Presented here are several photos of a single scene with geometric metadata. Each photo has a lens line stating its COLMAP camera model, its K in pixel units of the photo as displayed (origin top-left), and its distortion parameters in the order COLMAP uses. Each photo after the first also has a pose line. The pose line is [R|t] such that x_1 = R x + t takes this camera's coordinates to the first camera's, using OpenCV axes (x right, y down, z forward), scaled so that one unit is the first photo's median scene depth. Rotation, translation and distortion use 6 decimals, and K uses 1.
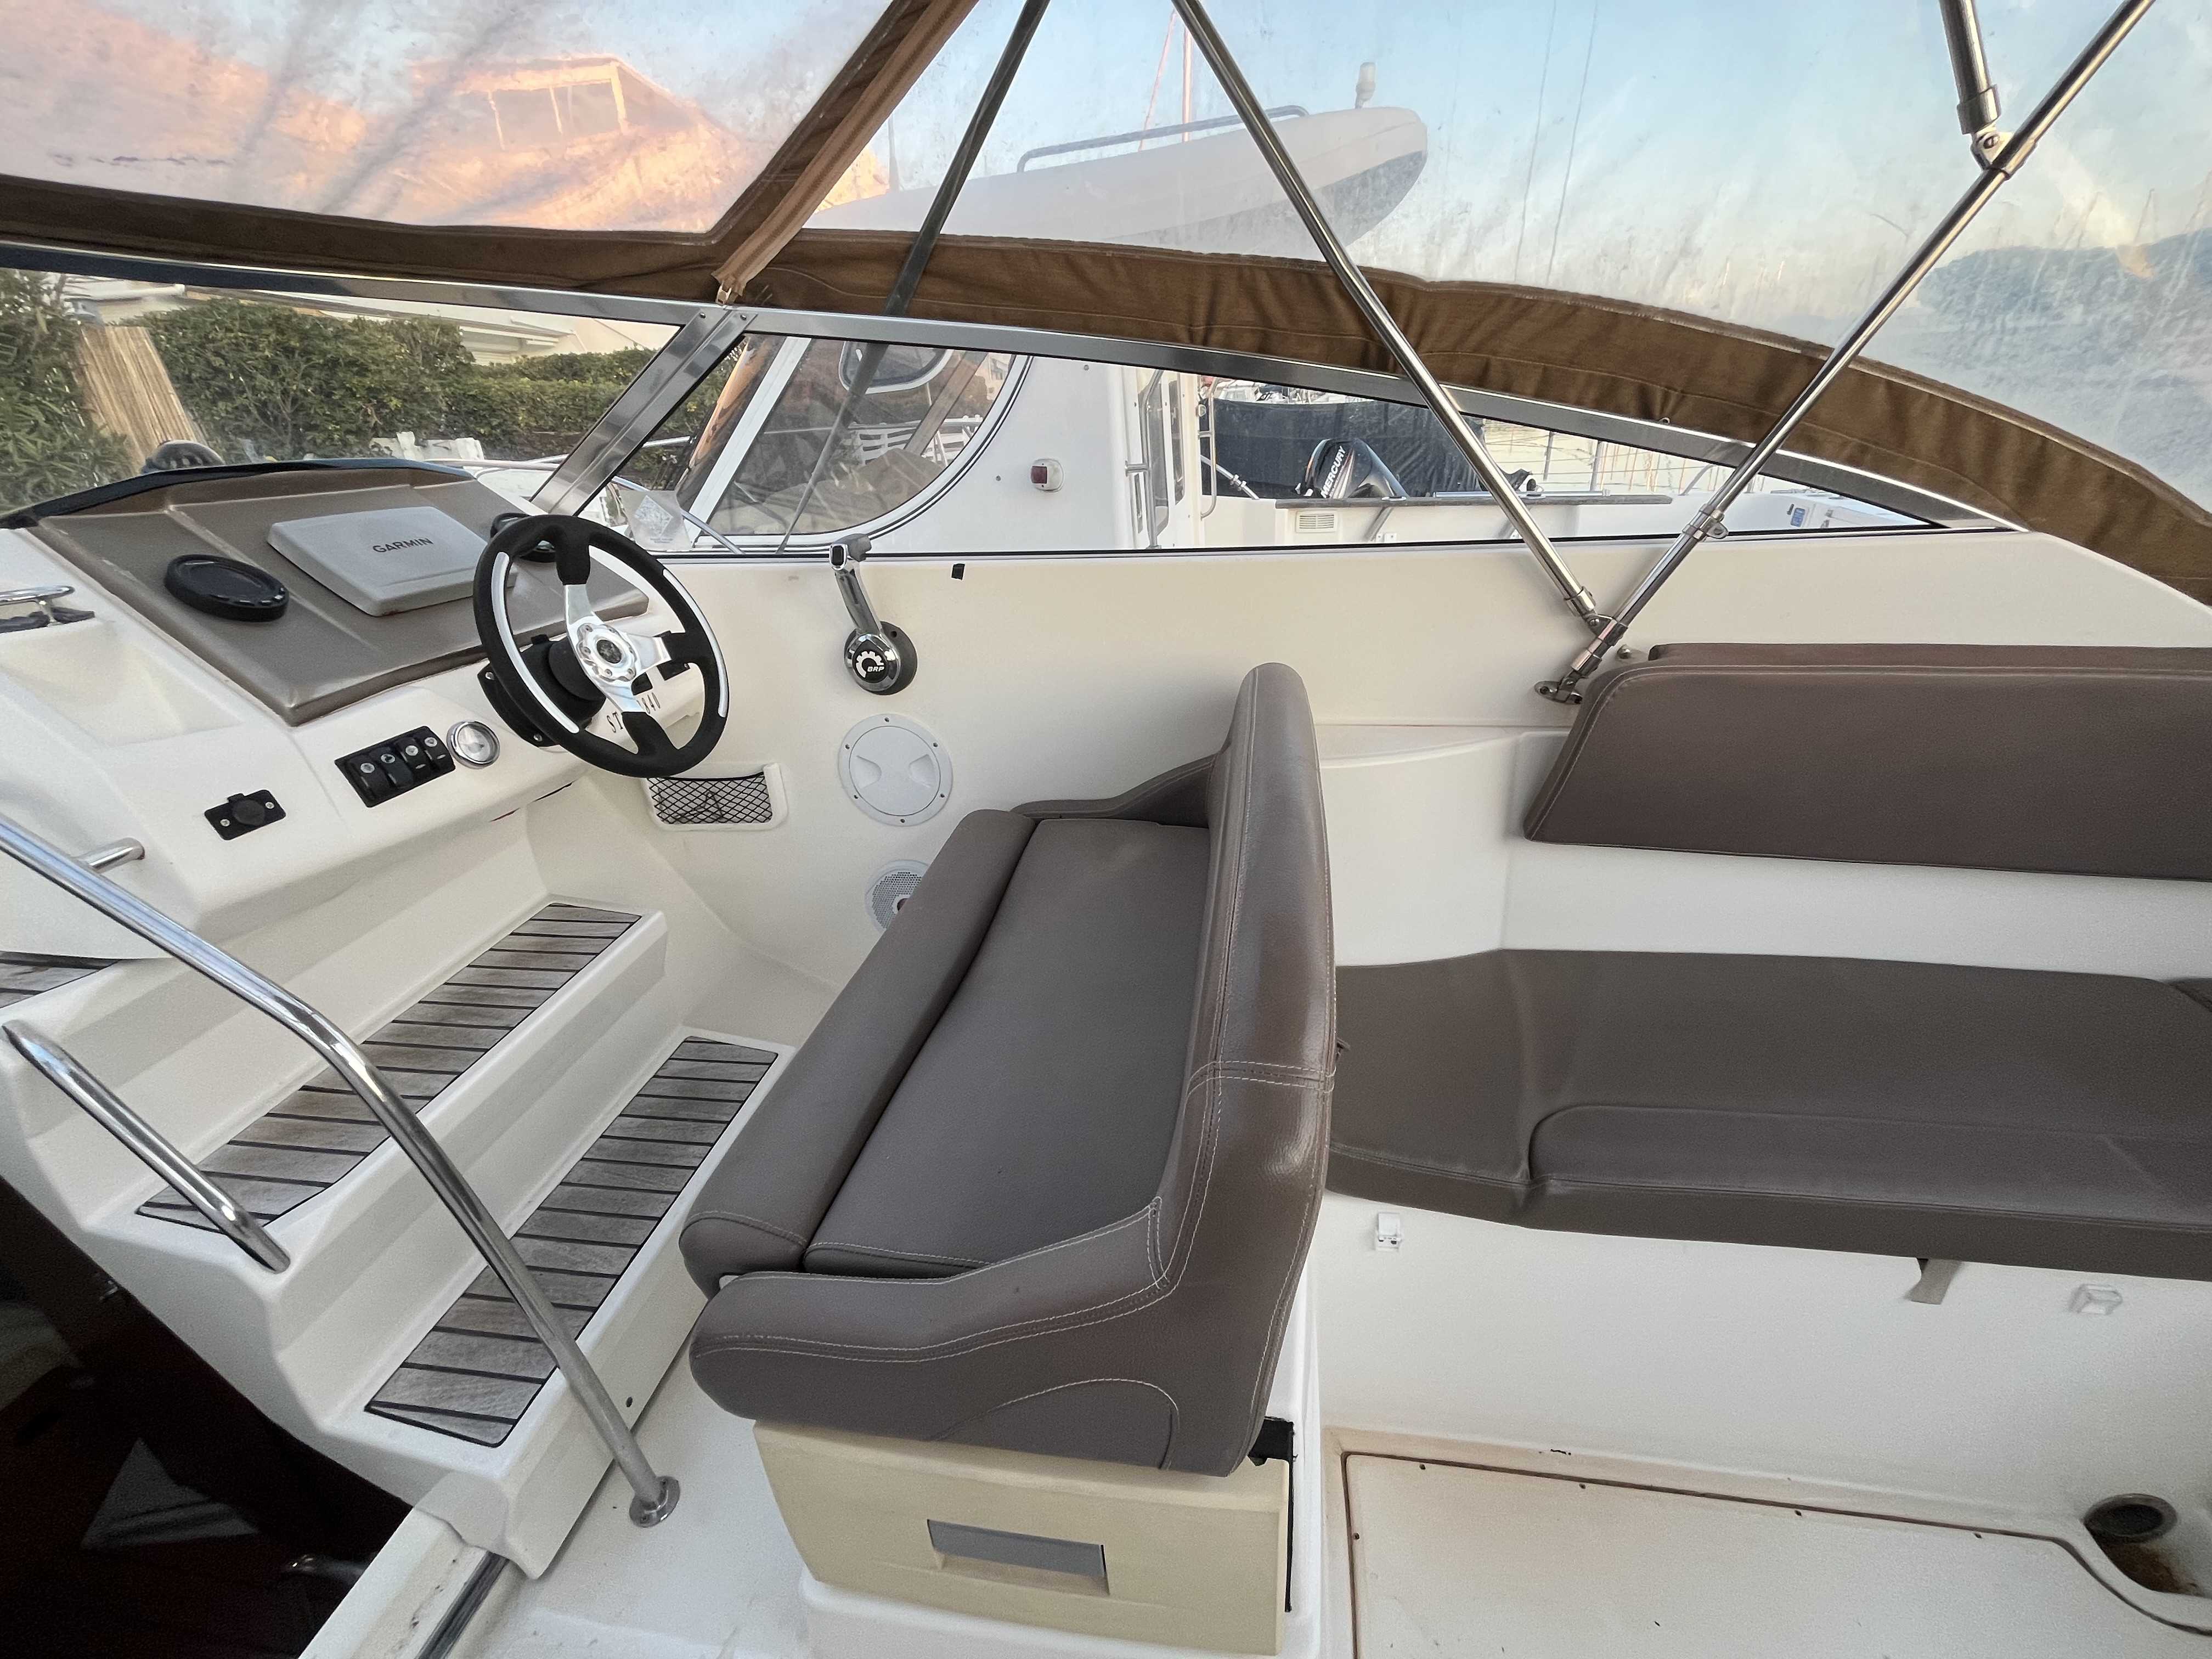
lens RADIAL K [[898.9, 0, 1113.5], [0, 898.9, 830.4], [0, 0, 1]] dist [-0.009259, 0.002018]
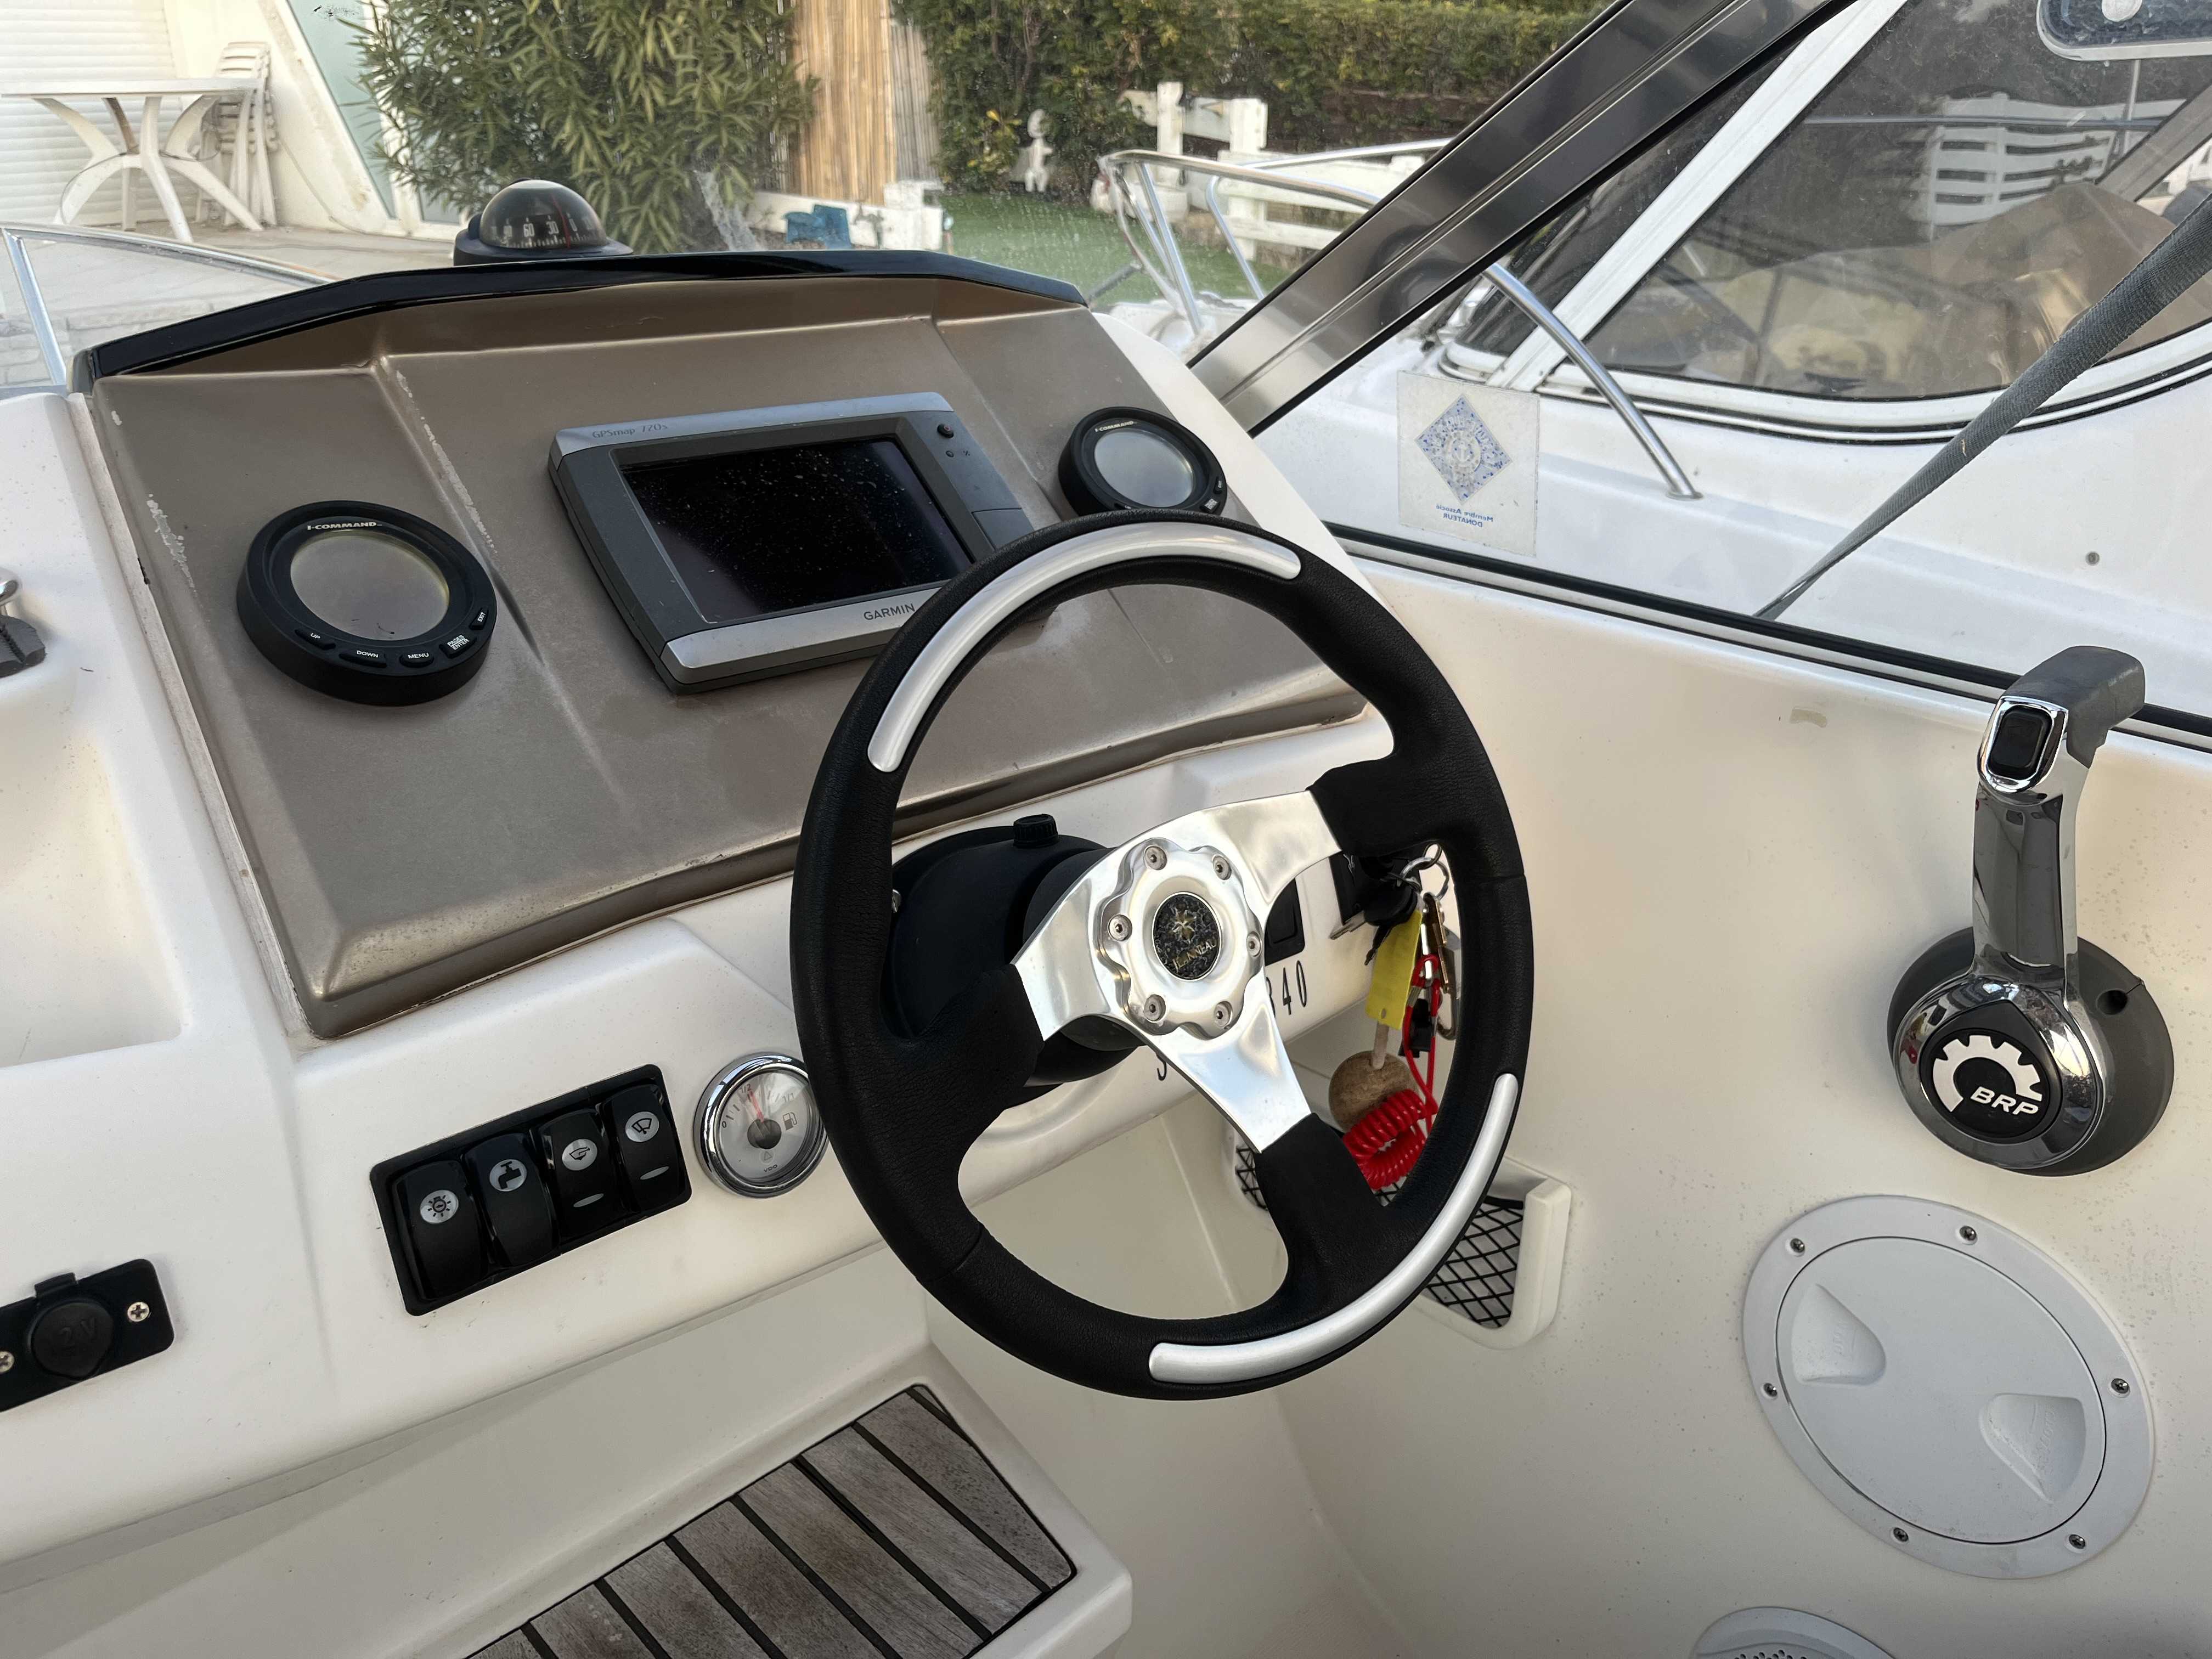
lens RADIAL K [[1664.2, 0, 1106.0], [0, 1664.2, 829.5], [0, 0, 1]] dist [0.000970, -0.001090]
pose [[0.776976, 0.285443, -0.561098, -0.210379], [-0.285755, 0.954098, 0.089673, -0.222287], [0.560939, 0.090663, 0.822878, 0.398409]]
